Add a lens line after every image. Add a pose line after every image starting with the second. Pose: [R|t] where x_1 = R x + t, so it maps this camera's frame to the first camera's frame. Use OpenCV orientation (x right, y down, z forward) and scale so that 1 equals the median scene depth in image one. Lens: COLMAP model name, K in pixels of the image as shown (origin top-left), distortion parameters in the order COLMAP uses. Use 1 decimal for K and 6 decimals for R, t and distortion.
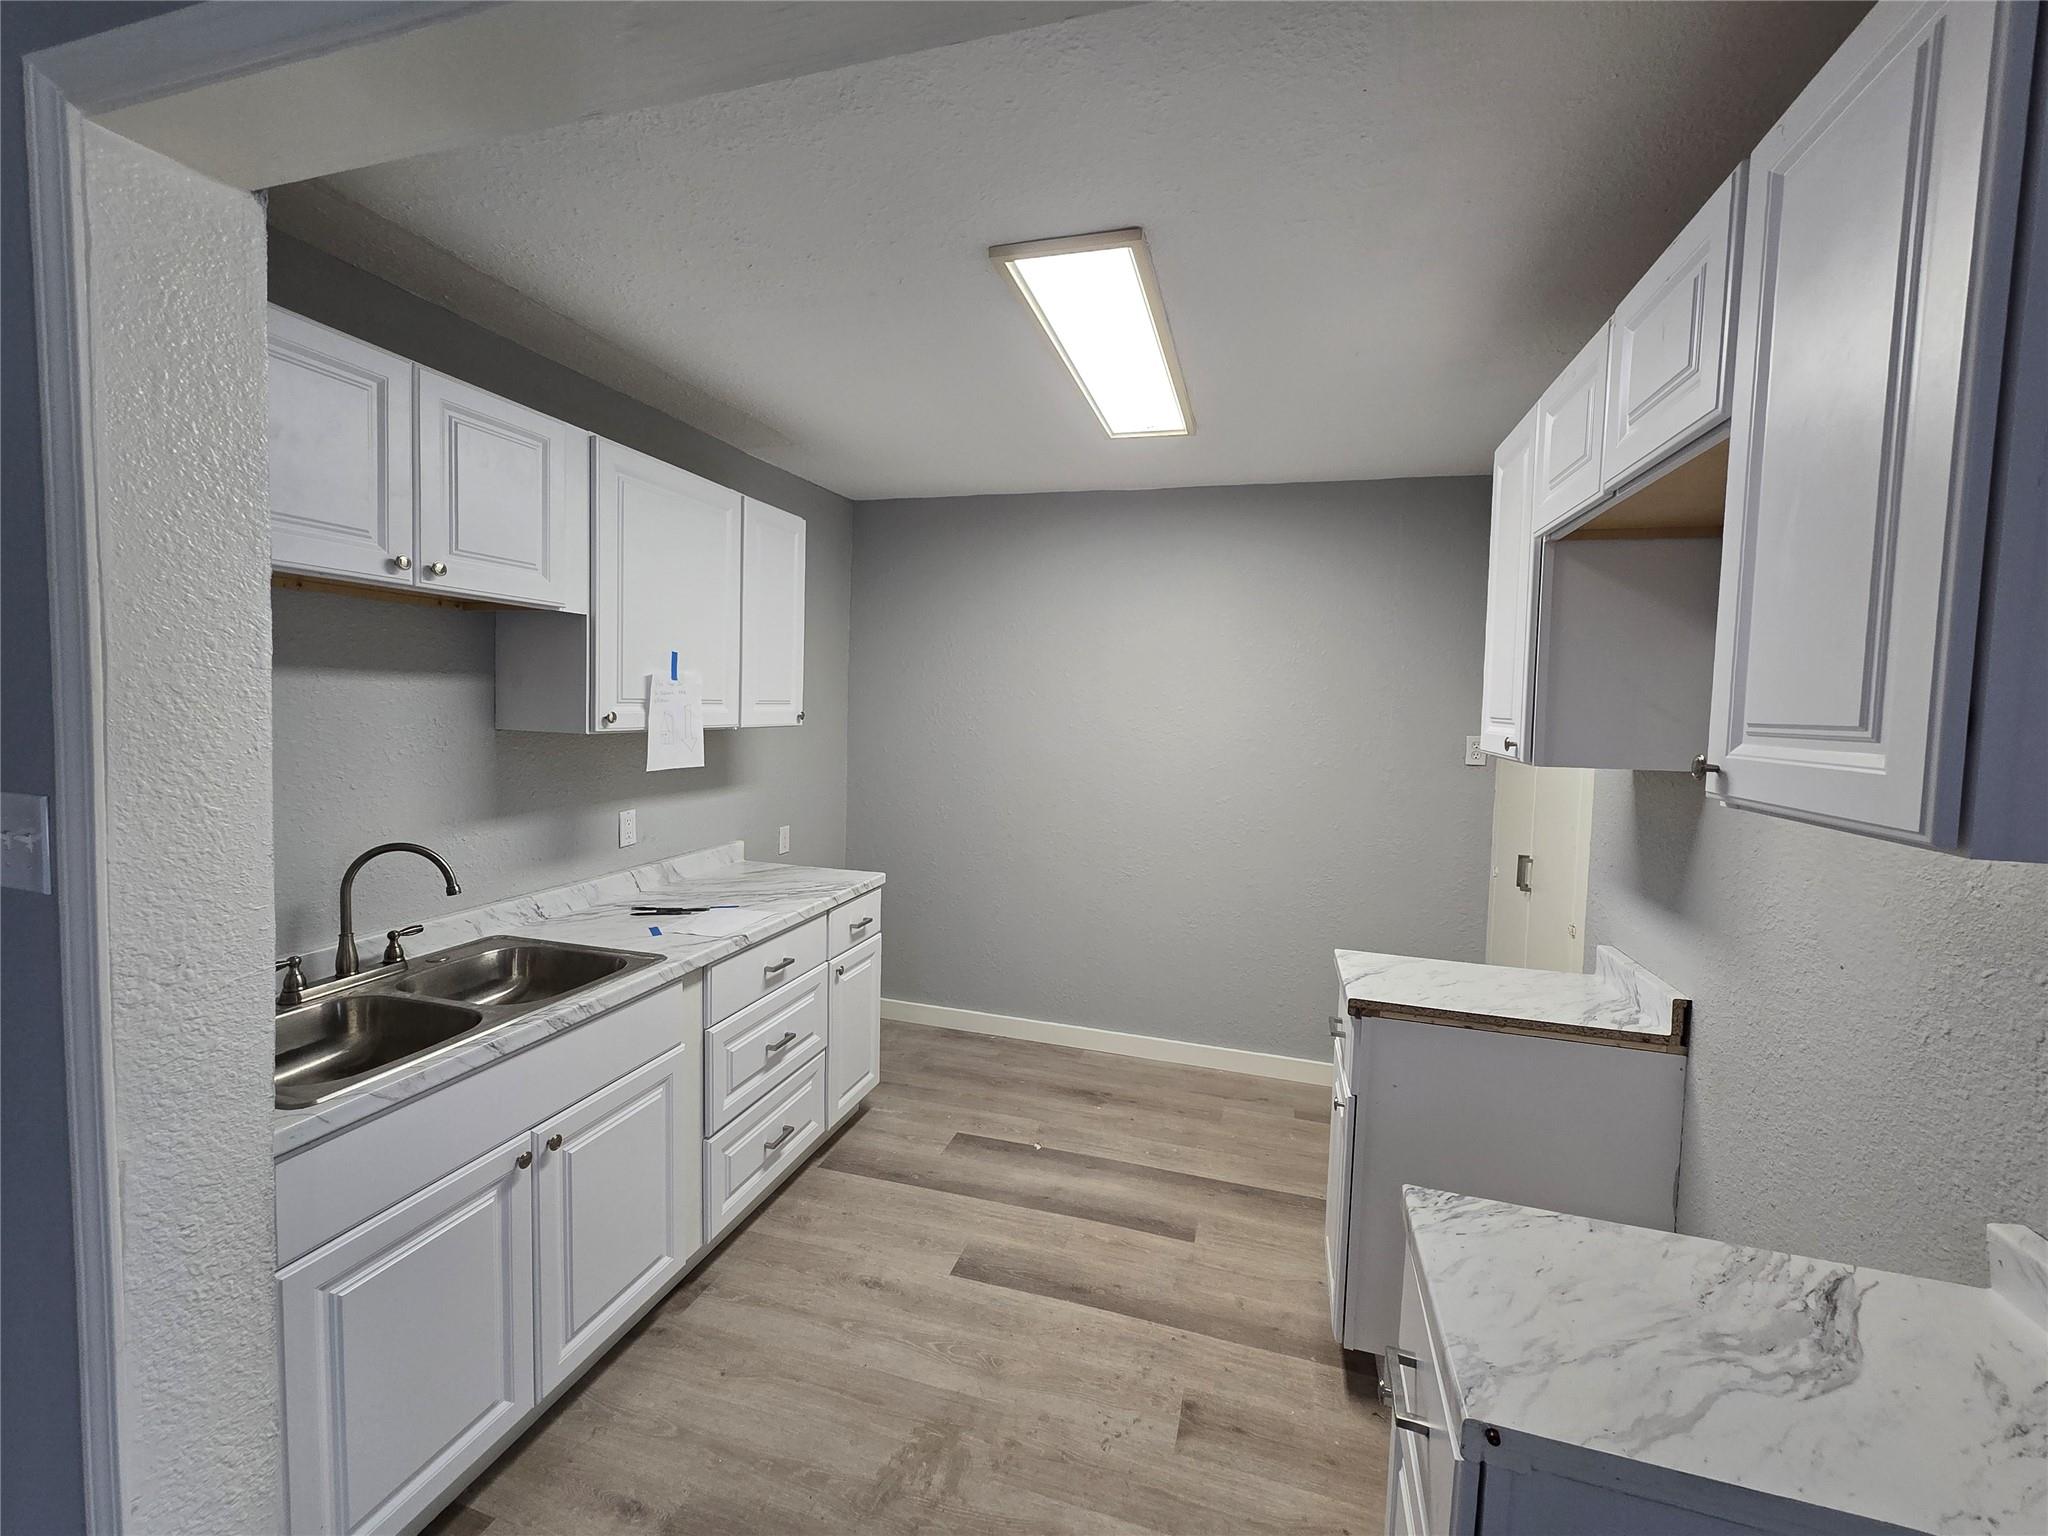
lens RADIAL K [[834.4, 0, 1024.0], [0, 834.4, 768.0], [0, 0, 1]] dist [-0.000810, -0.000015]
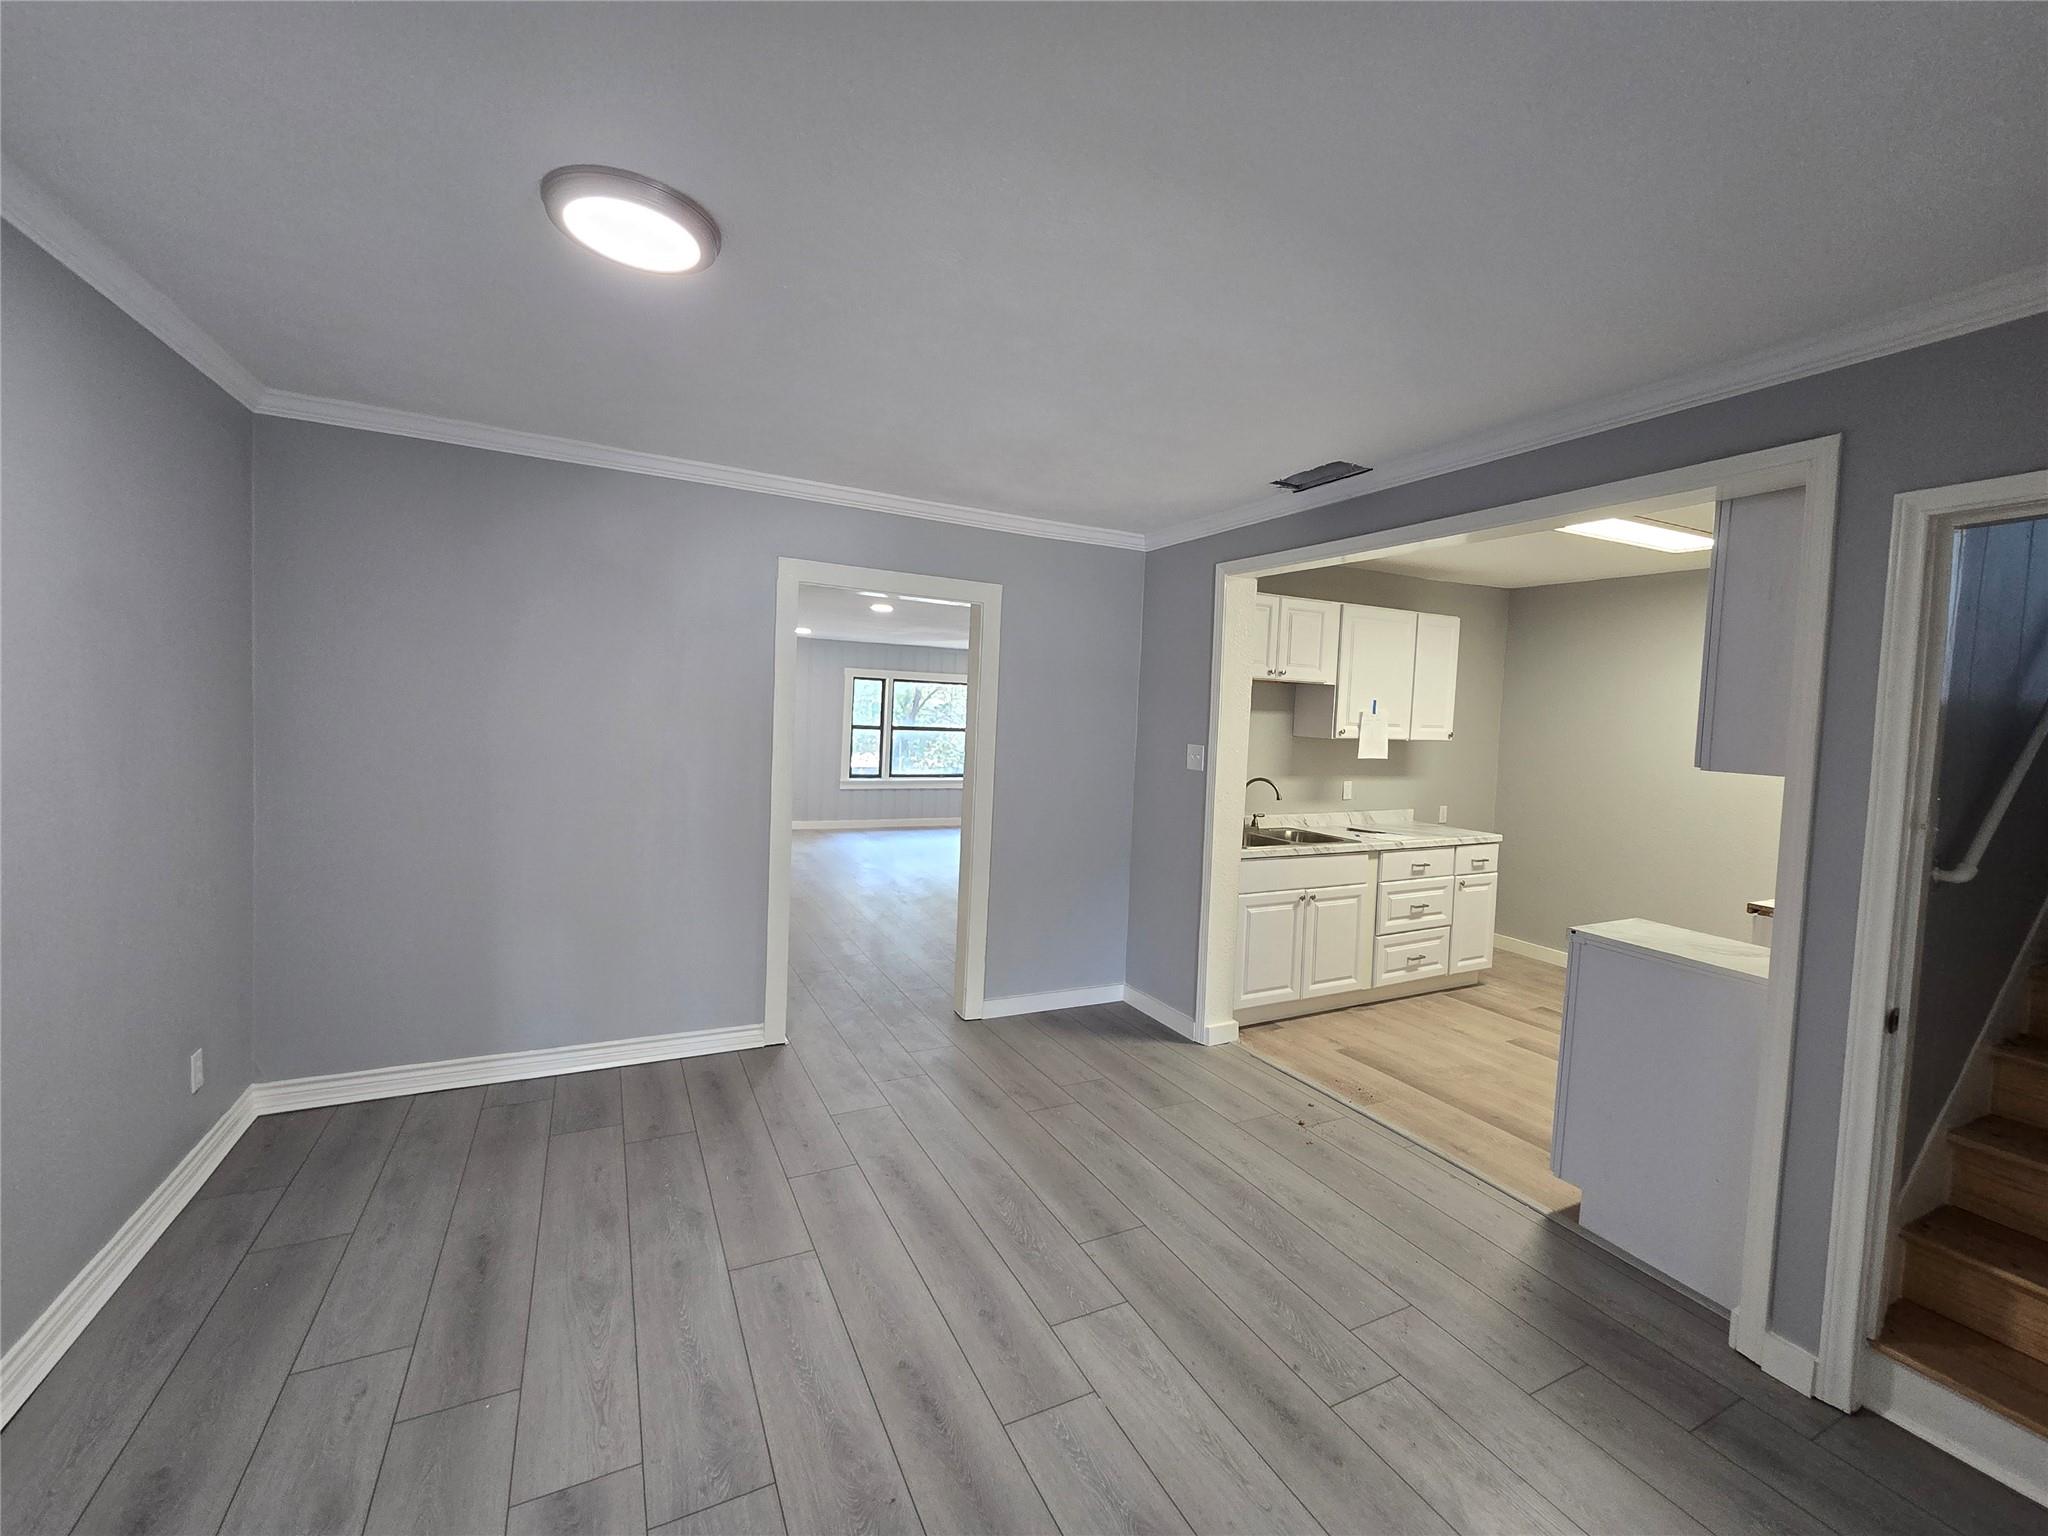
lens RADIAL K [[842.6, 0, 1031.4], [0, 842.6, 724.6], [0, 0, 1]] dist [0.000469, 0.000044]
pose [[0.691567, 0.014311, -0.722171, 0.479628], [-0.074876, 0.995838, -0.051969, 0.087387], [0.718421, 0.090013, 0.689760, -0.997307]]
